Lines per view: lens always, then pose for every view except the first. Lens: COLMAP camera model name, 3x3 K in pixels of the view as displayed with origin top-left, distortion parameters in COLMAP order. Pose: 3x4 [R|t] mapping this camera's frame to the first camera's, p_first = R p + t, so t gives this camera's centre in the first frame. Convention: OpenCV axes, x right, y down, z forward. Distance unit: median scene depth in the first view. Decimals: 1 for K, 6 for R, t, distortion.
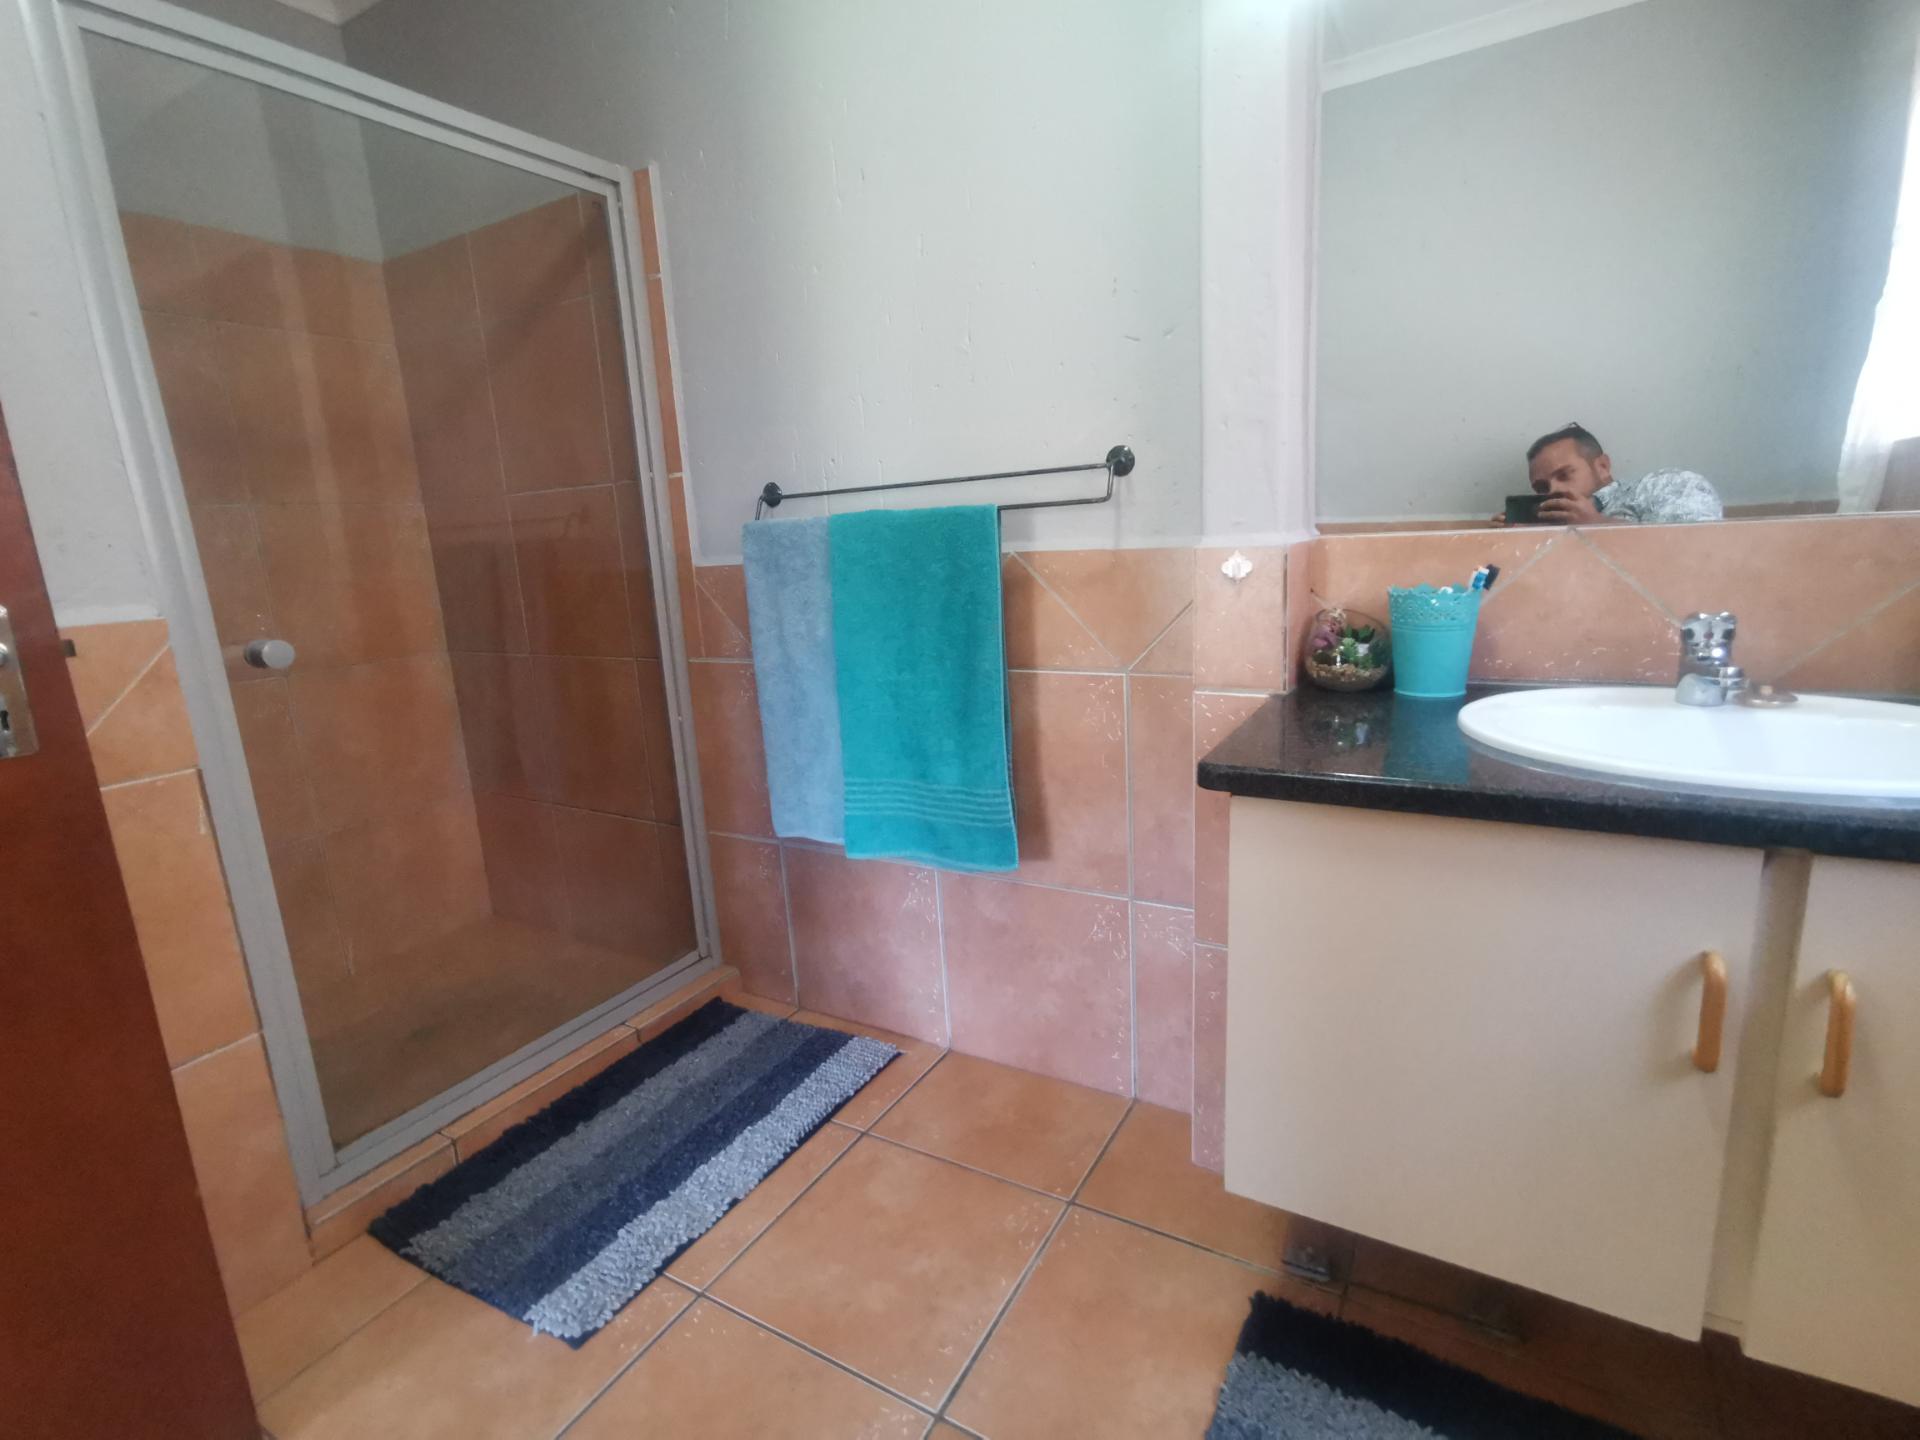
lens RADIAL K [[937.2, 0, 957.7], [0, 937.2, 737.2], [0, 0, 1]] dist [0.003729, 0.000725]
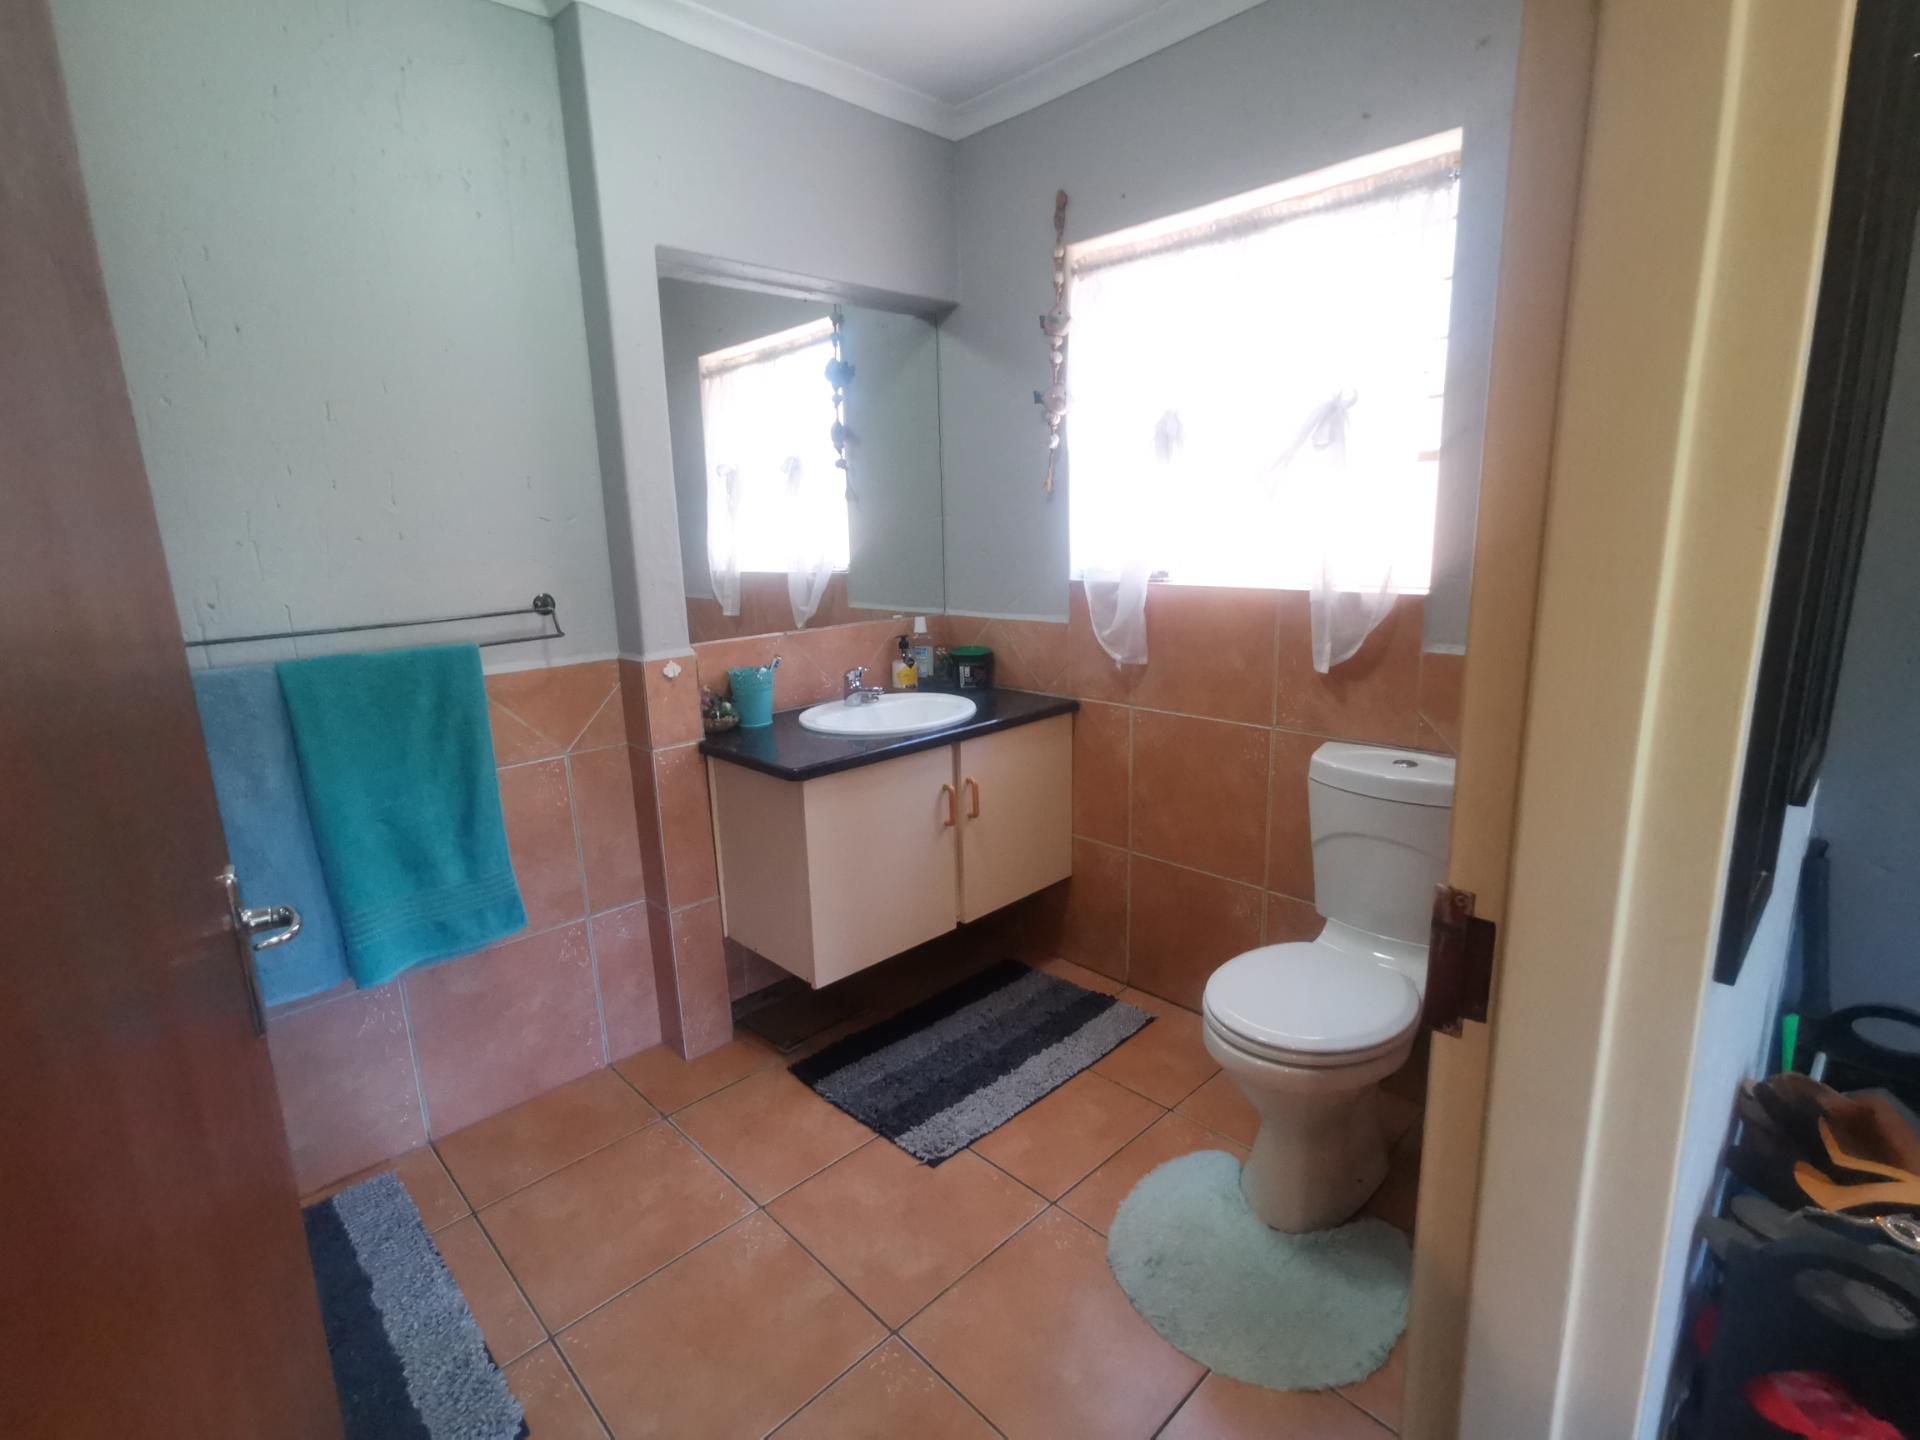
lens RADIAL K [[917.2, 0, 955.7], [0, 917.2, 720.2], [0, 0, 1]] dist [-0.029966, 0.024127]
pose [[0.276468, -0.157189, 0.948081, -0.928352], [0.237267, 0.967158, 0.091162, -0.103327], [-0.931273, 0.199745, 0.304684, 0.043925]]
